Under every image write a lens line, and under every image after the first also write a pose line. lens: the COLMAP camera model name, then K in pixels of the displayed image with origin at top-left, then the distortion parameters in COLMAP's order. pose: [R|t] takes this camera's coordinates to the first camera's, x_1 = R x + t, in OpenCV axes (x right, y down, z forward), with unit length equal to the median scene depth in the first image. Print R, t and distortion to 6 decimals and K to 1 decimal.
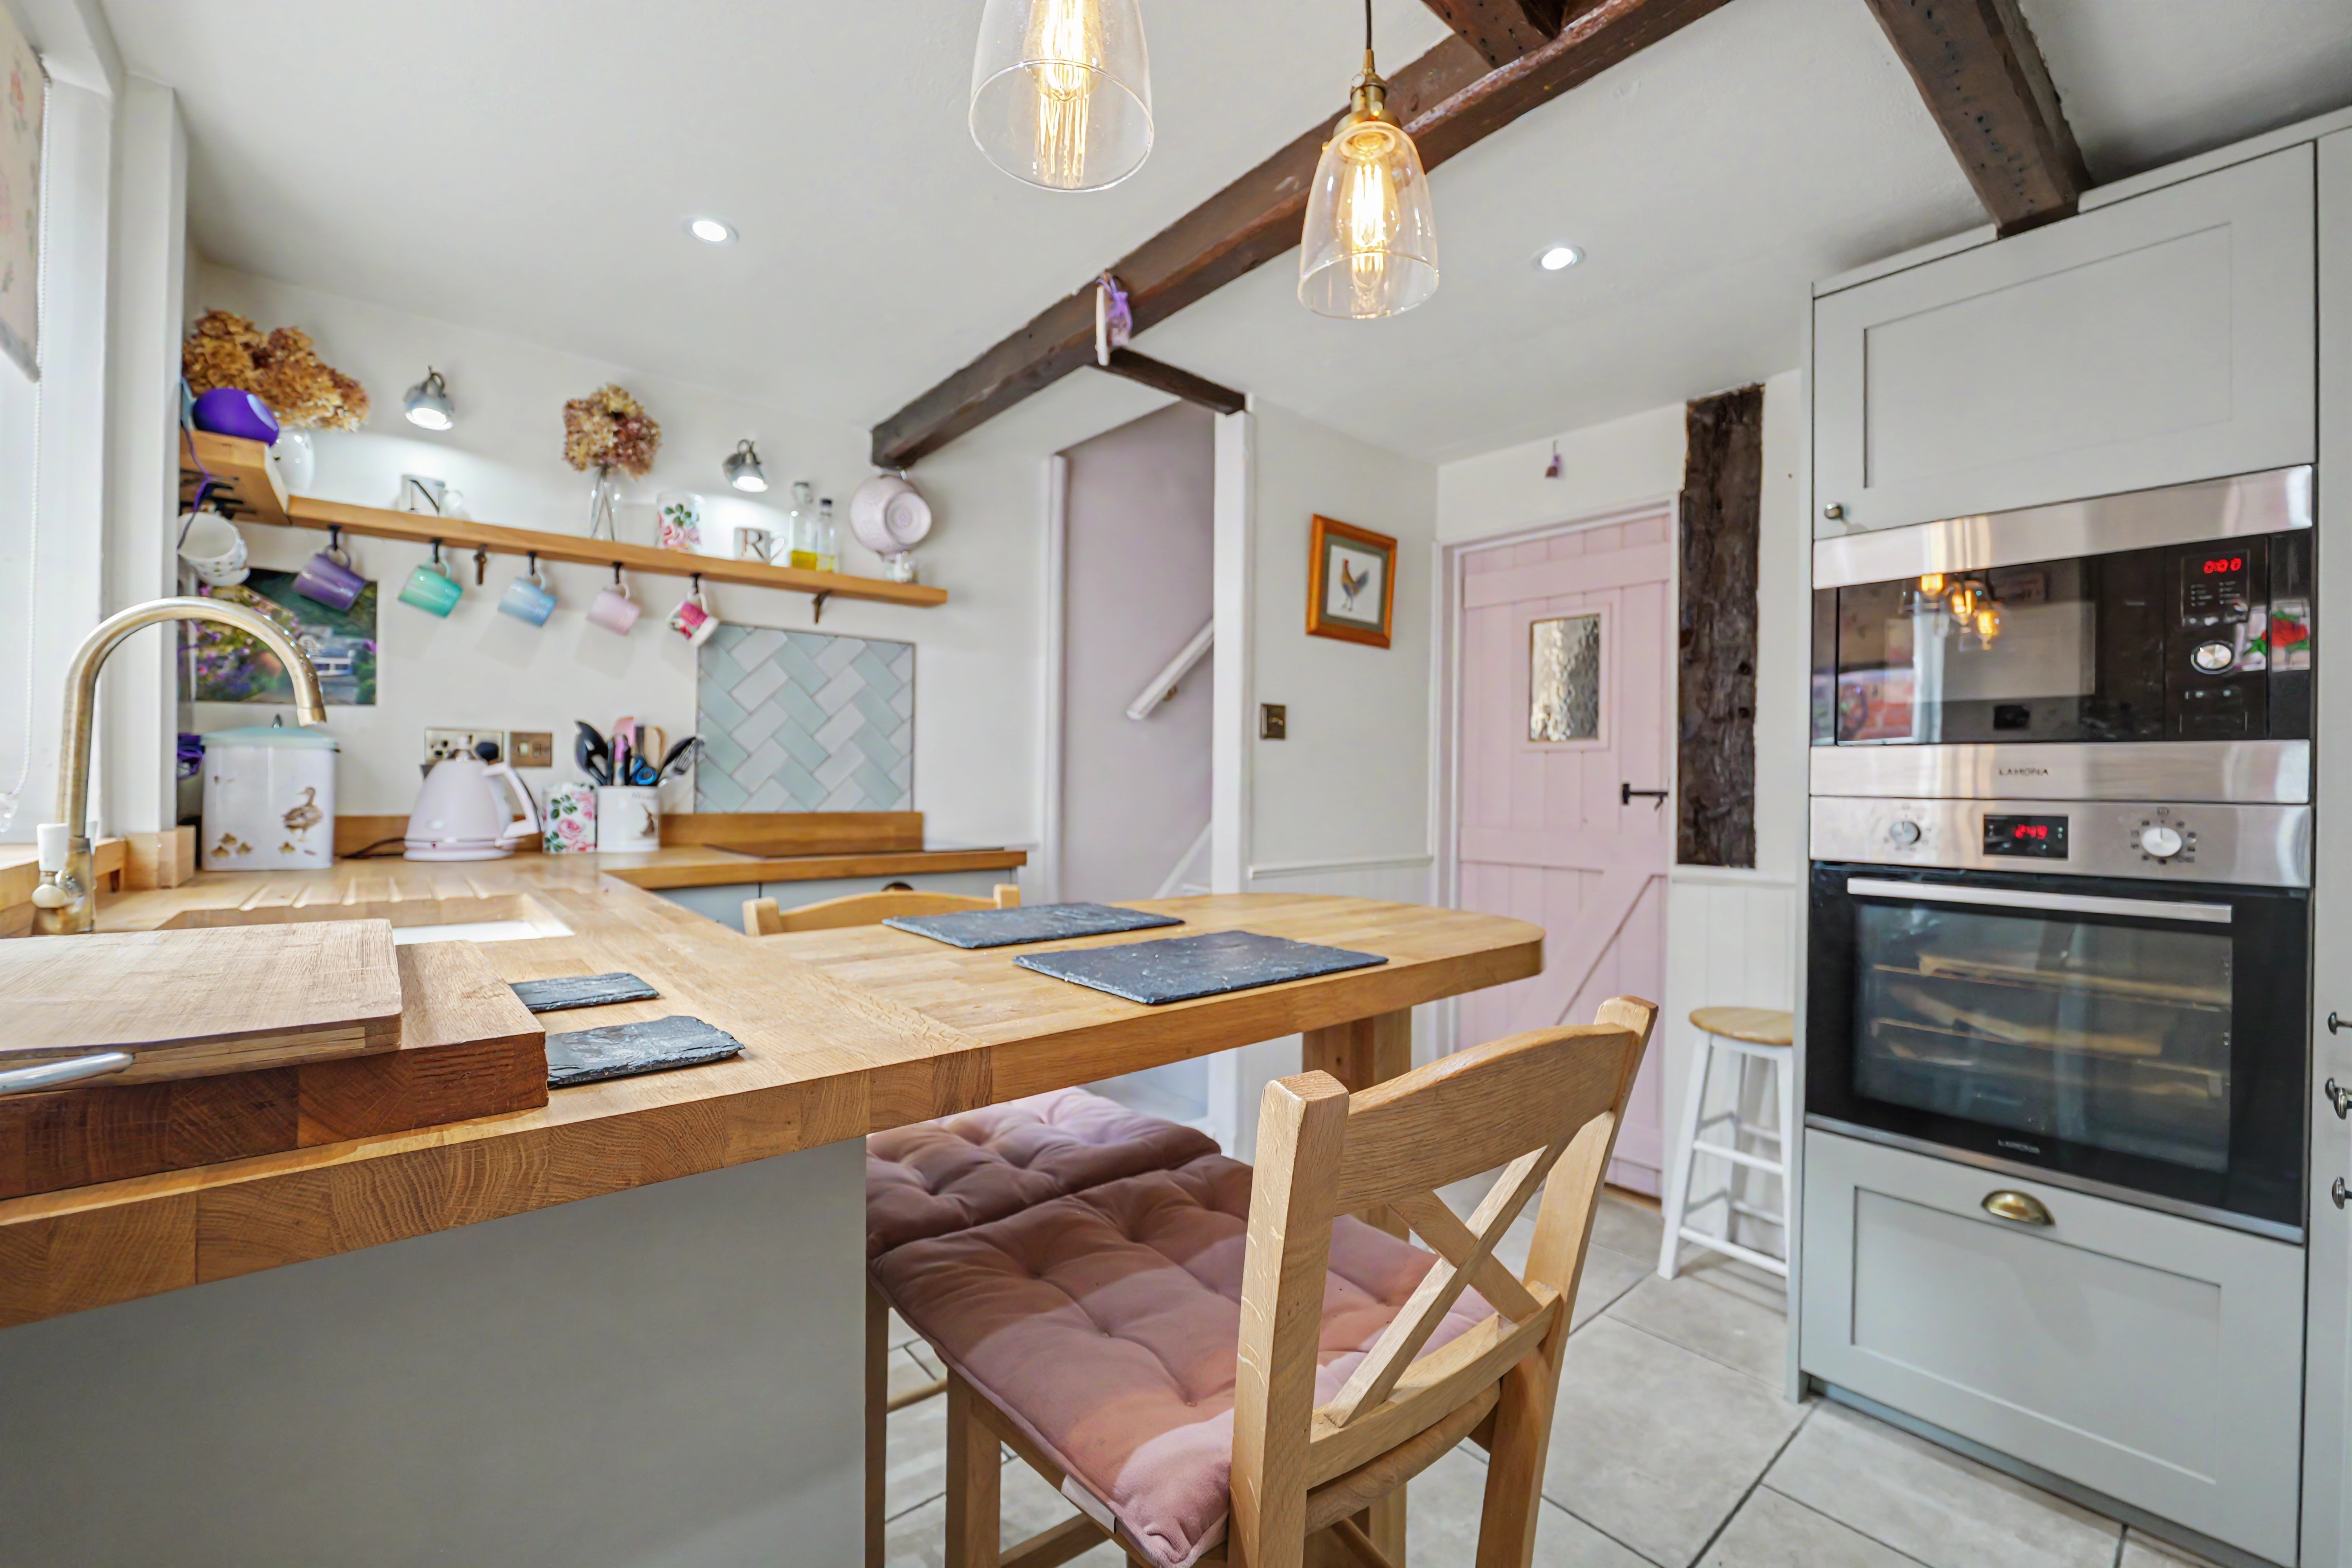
lens RADIAL K [[961.3, 0, 1179.0], [0, 961.3, 779.0], [0, 0, 1]] dist [-0.008787, -0.000750]
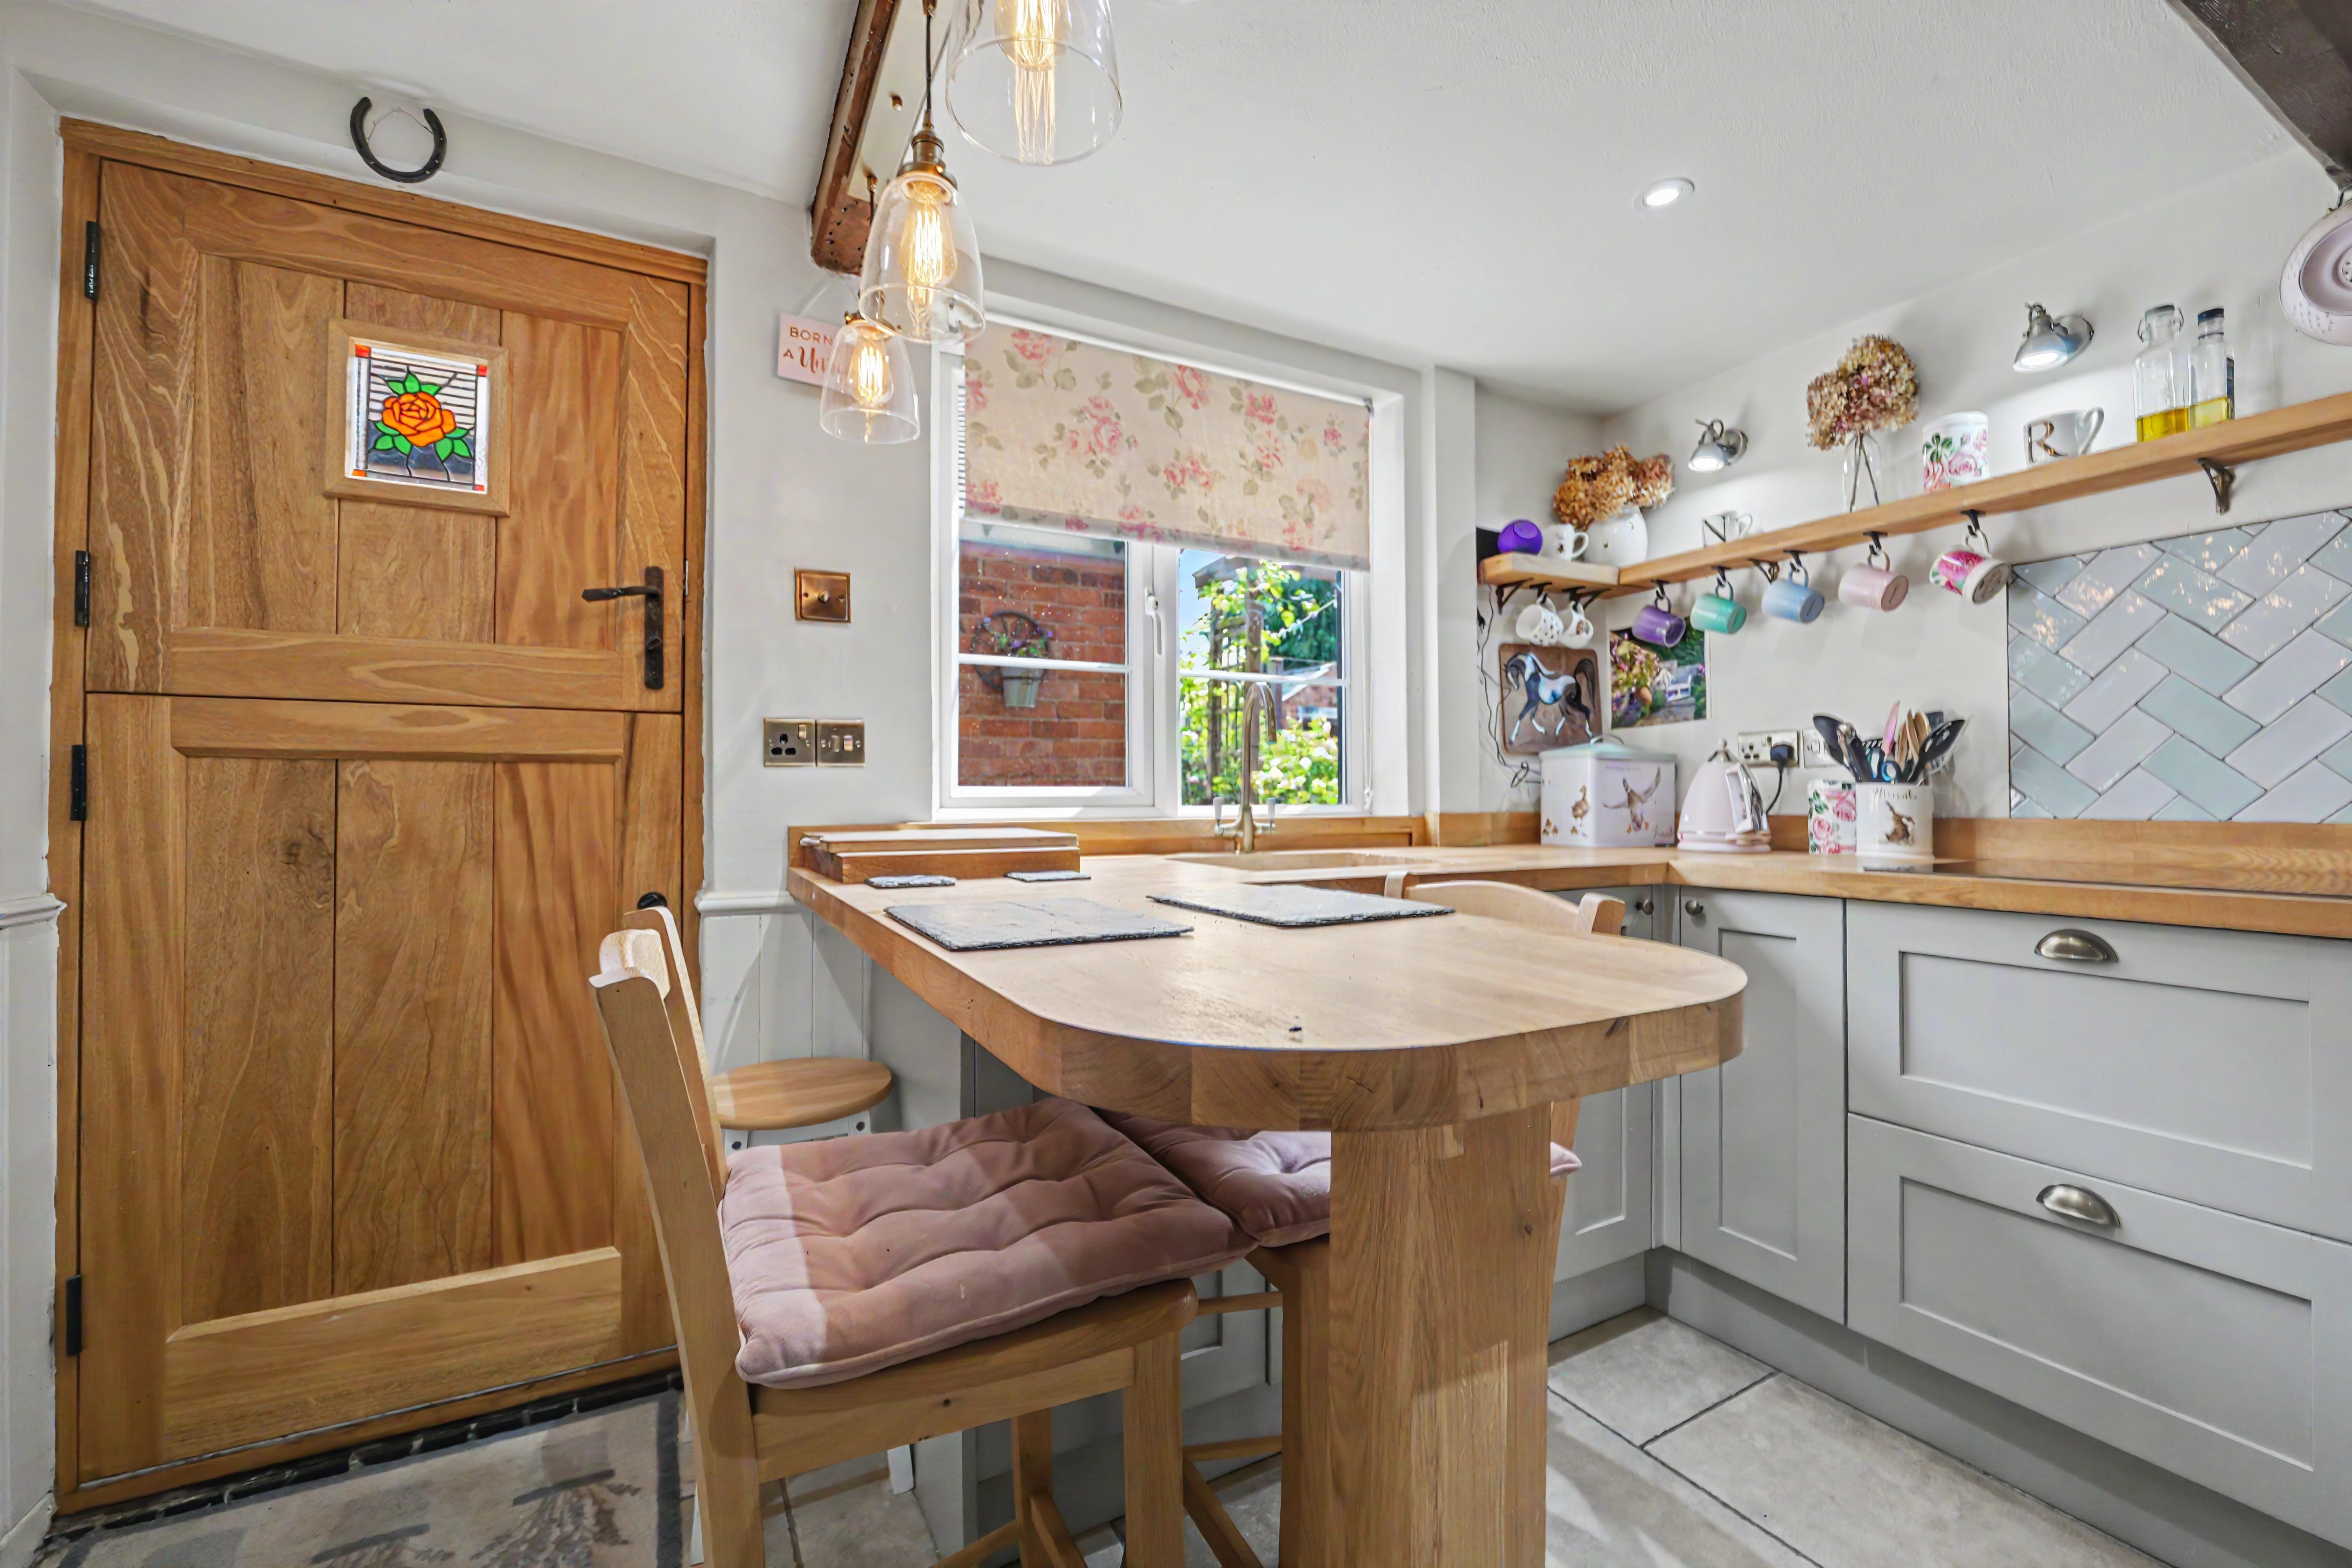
lens RADIAL K [[961.3, 0, 1186.1], [0, 961.3, 790.9], [0, 0, 1]] dist [-0.008787, -0.000750]
pose [[-0.212558, -0.018329, -0.976977, 0.425876], [0.000933, 0.999820, -0.018960, 0.031393], [0.977148, -0.004942, -0.212502, 0.583144]]
